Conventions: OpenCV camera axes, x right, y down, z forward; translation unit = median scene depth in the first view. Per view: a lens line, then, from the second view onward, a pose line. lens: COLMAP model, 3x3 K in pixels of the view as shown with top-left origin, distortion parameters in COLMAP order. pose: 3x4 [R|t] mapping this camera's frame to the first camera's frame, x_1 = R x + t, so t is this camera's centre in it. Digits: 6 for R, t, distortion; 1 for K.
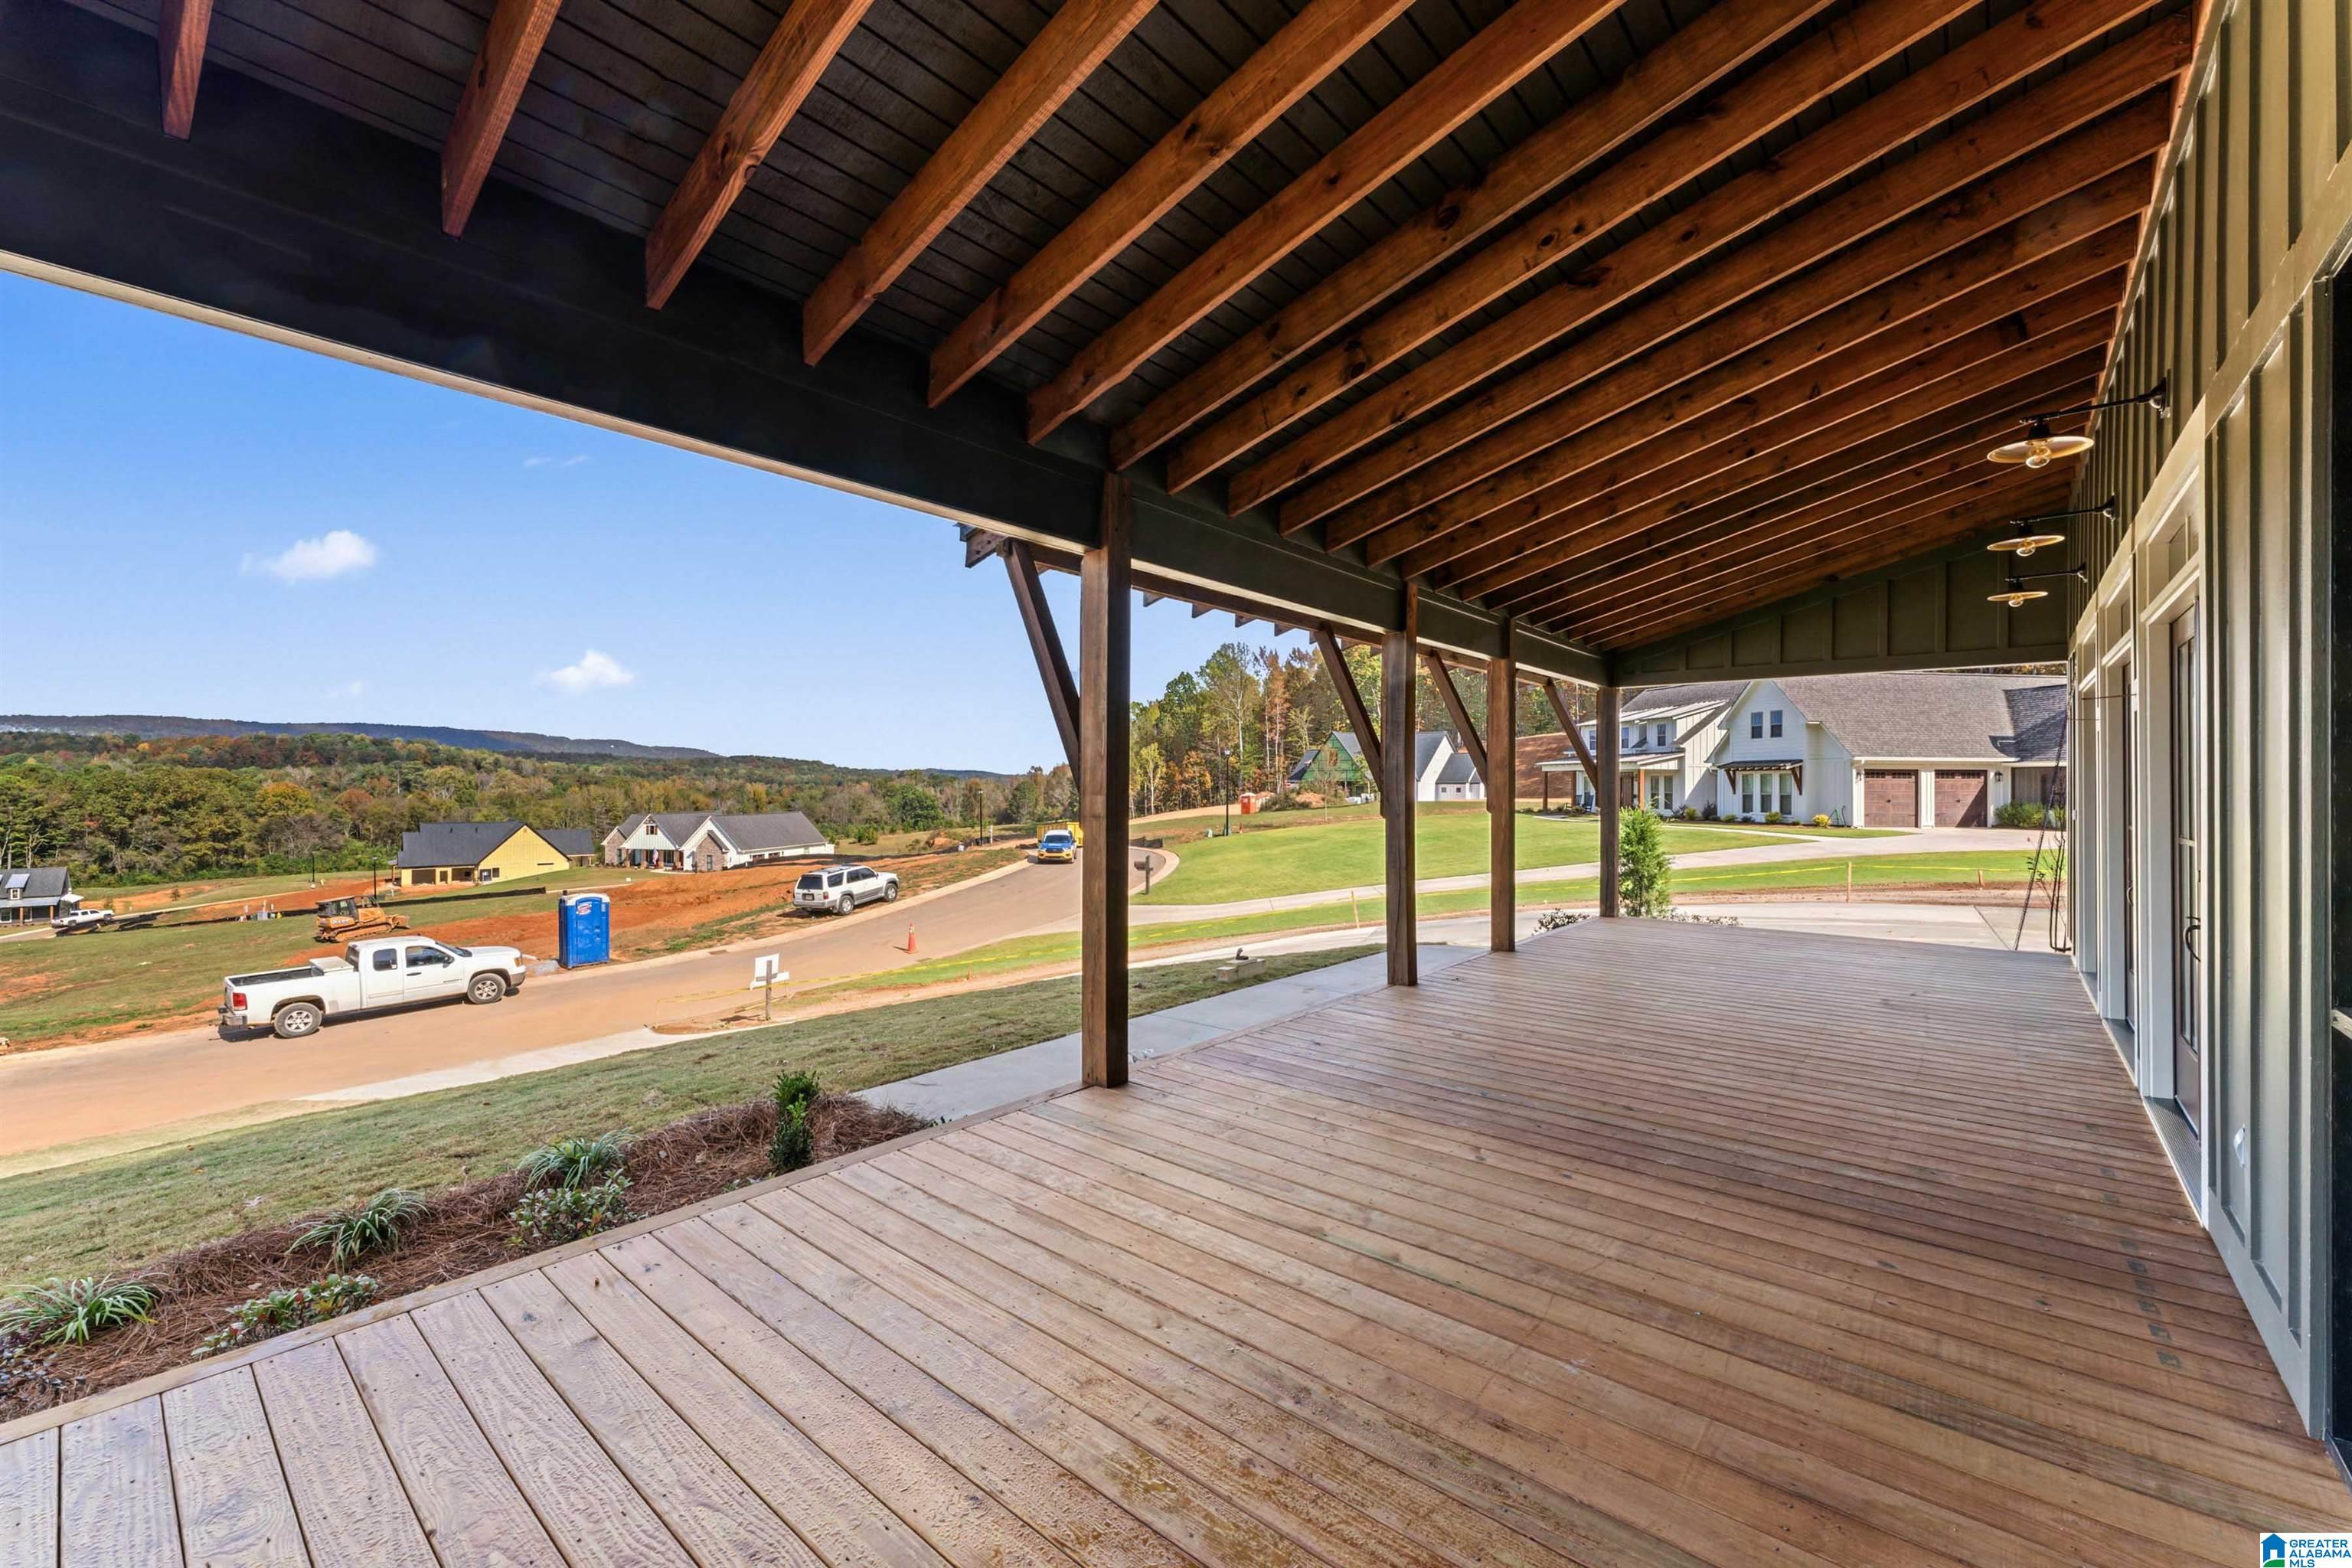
lens RADIAL K [[938.1, 0, 1166.2], [0, 938.1, 778.2], [0, 0, 1]] dist [0.001515, 0.000323]
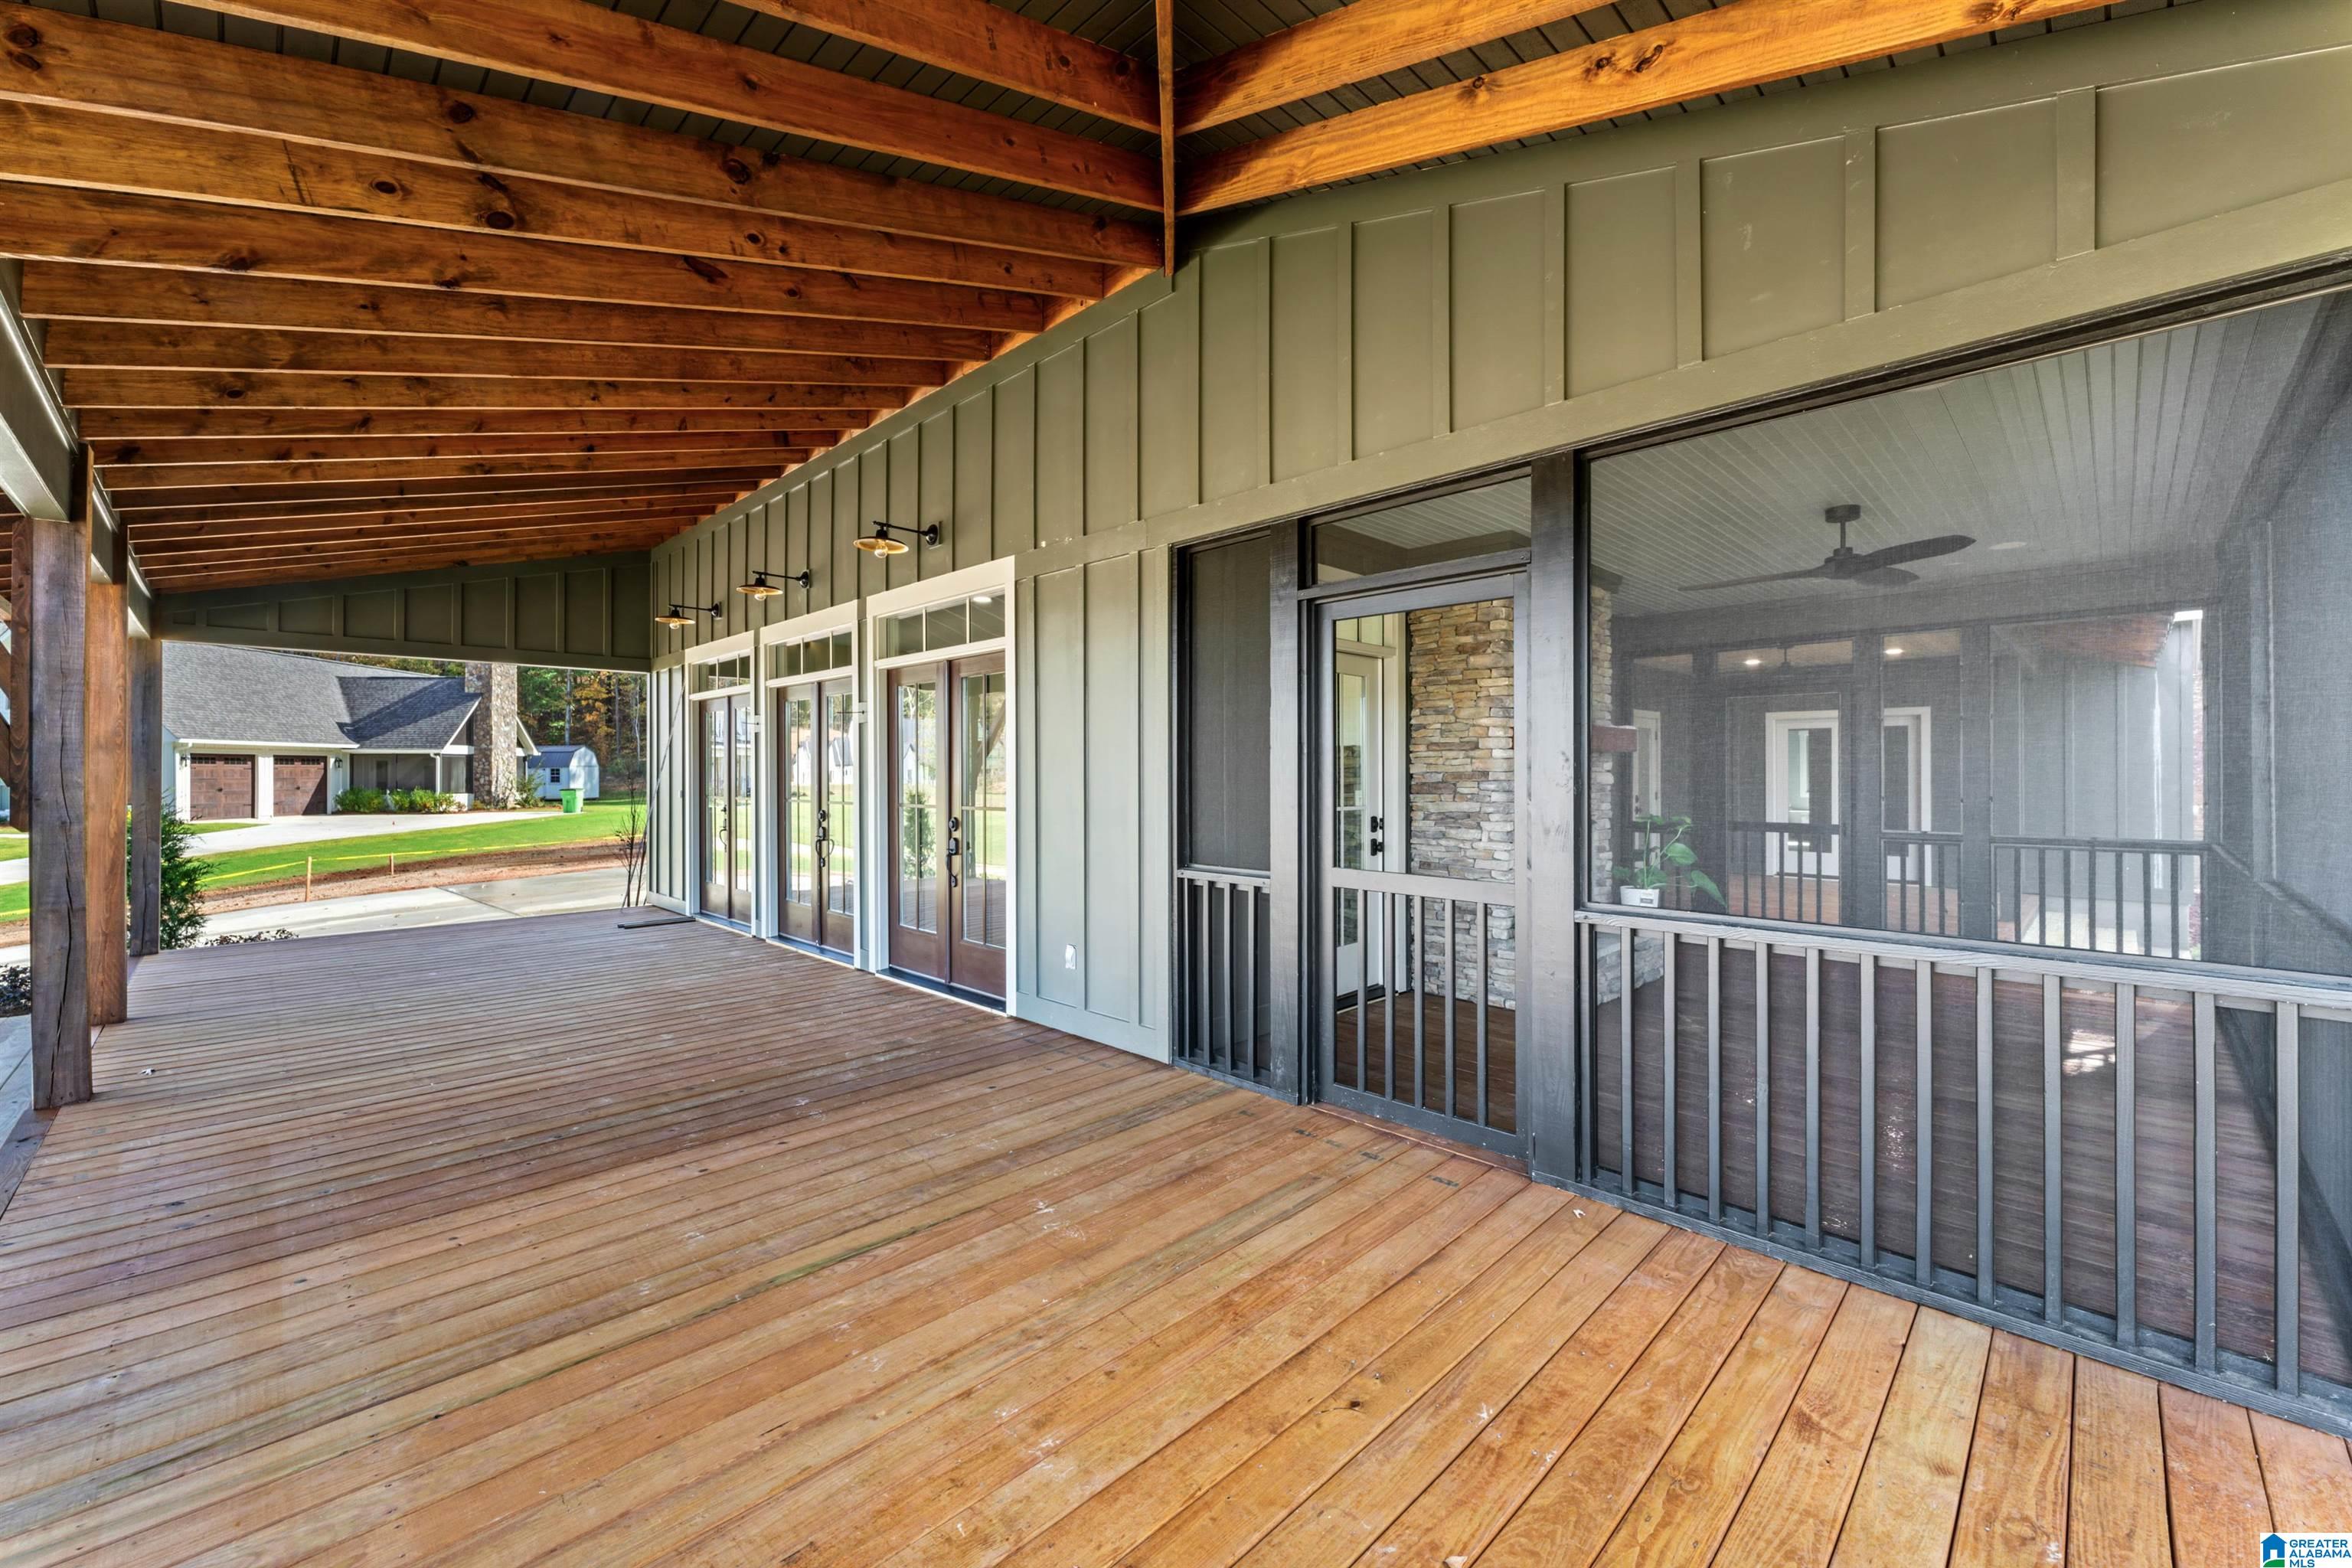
lens RADIAL K [[937.0, 0, 1173.2], [0, 937.0, 790.1], [0, 0, 1]] dist [0.001516, 0.000292]
pose [[0.079336, -0.020582, 0.996635, -0.112485], [-0.006414, 0.999756, 0.021157, 0.000365], [-0.996827, -0.008071, 0.079185, 0.093214]]
